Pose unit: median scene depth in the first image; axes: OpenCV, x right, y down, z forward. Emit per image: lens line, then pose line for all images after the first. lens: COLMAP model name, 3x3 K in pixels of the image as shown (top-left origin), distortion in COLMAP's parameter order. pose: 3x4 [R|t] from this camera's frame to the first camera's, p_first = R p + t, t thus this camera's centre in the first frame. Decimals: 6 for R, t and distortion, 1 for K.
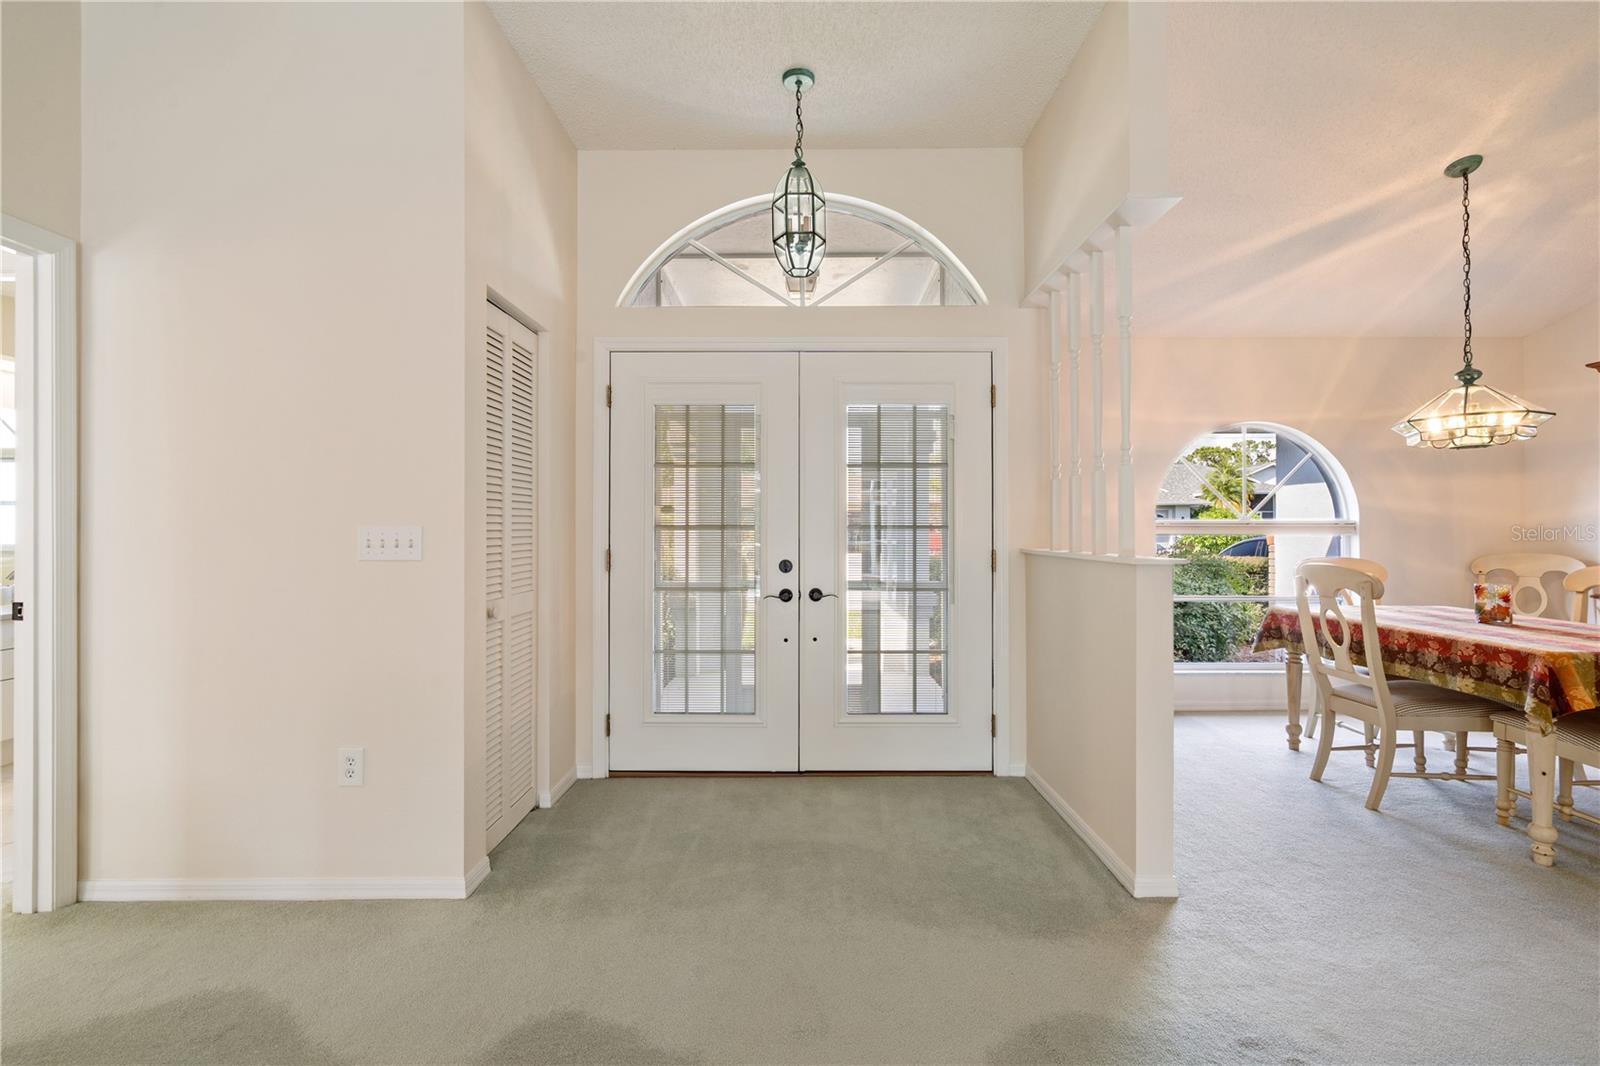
lens RADIAL K [[726.8, 0, 801.8], [0, 726.8, 521.2], [0, 0, 1]] dist [-0.006437, 0.003176]
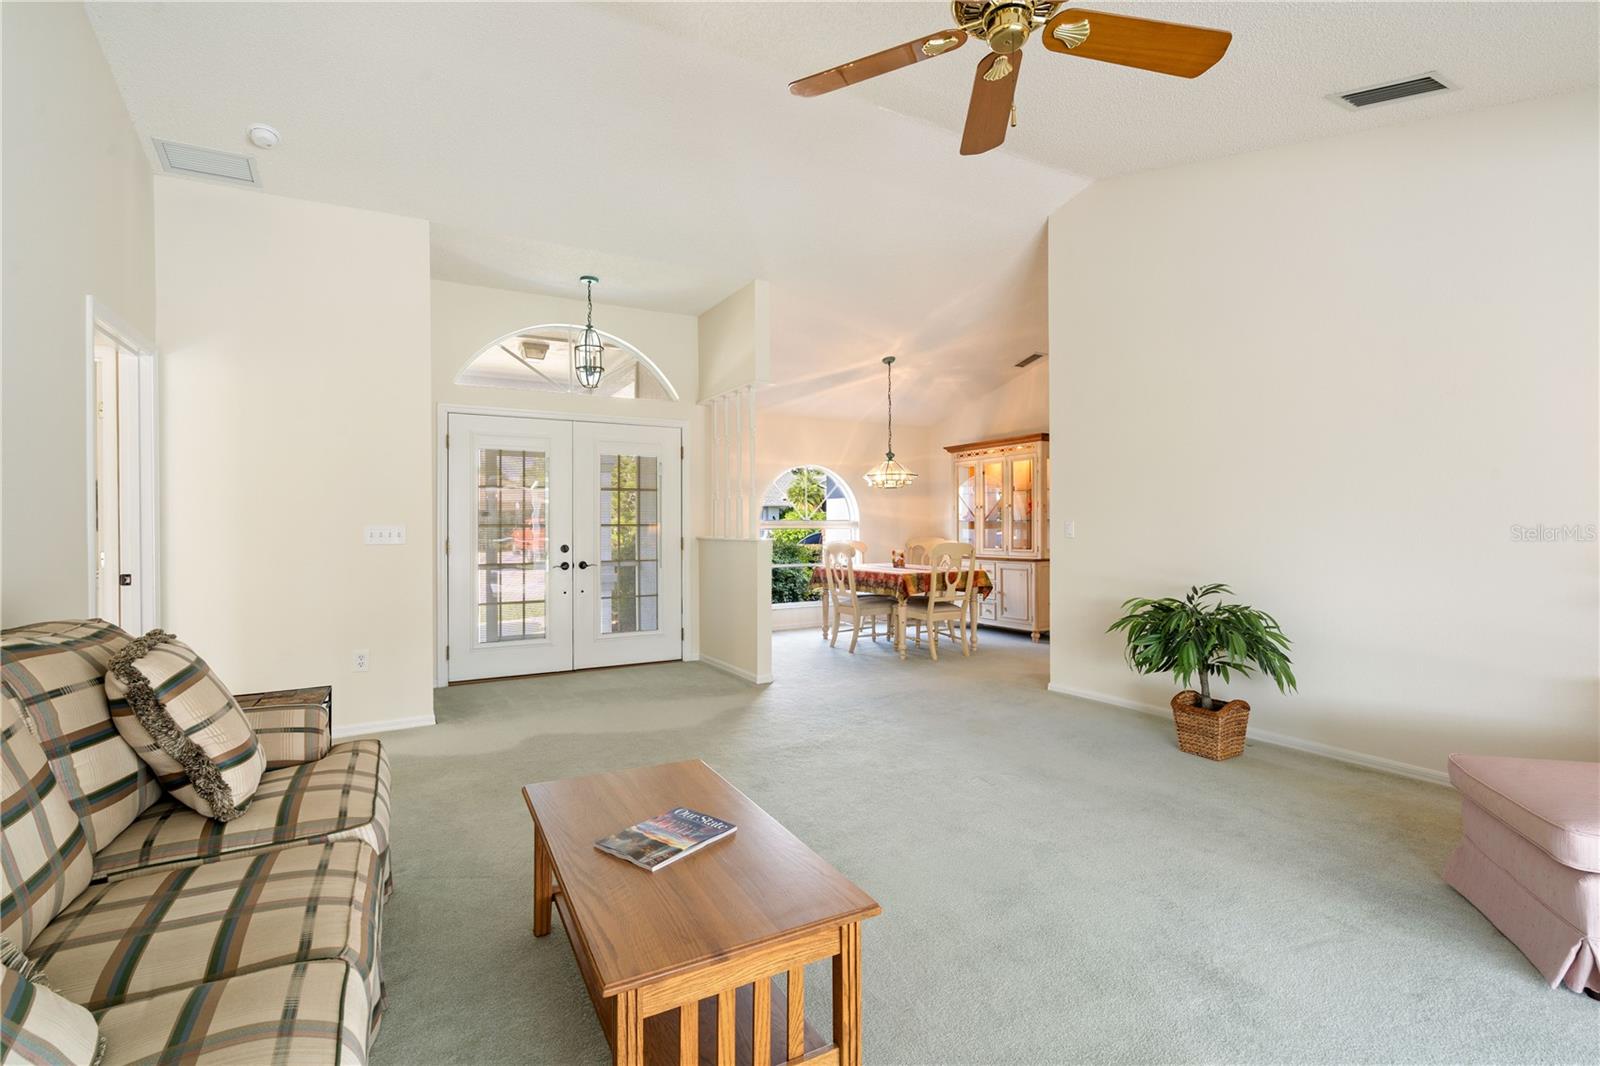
lens RADIAL K [[726.8, 0, 802.6], [0, 726.8, 530.9], [0, 0, 1]] dist [-0.006437, 0.003176]
pose [[0.866150, -0.006791, 0.499738, -0.412587], [-0.001439, 0.999870, 0.016082, -0.007028], [-0.499782, -0.014649, 0.866028, -0.778818]]
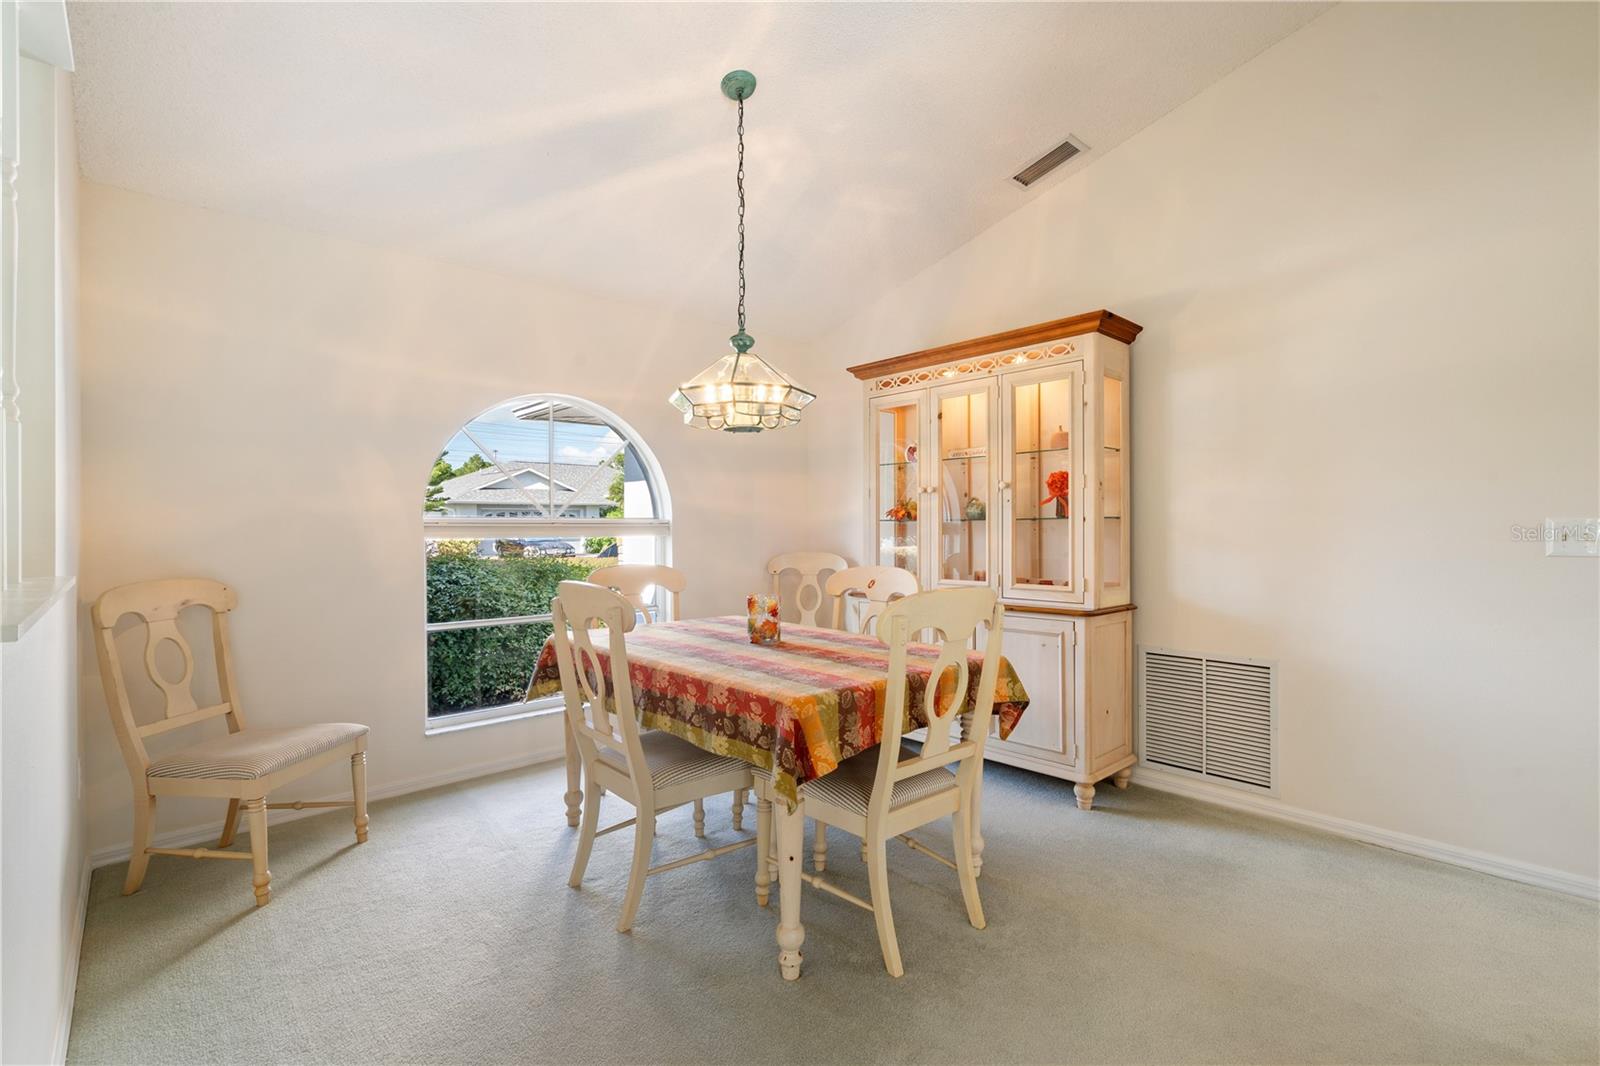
lens RADIAL K [[726.8, 0, 798.7], [0, 726.8, 523.9], [0, 0, 1]] dist [-0.006437, 0.003176]
pose [[0.736817, 0.000885, 0.676092, 0.410839], [-0.003888, 0.999988, 0.002927, 0.001413], [-0.676082, -0.004785, 0.736811, 0.349862]]
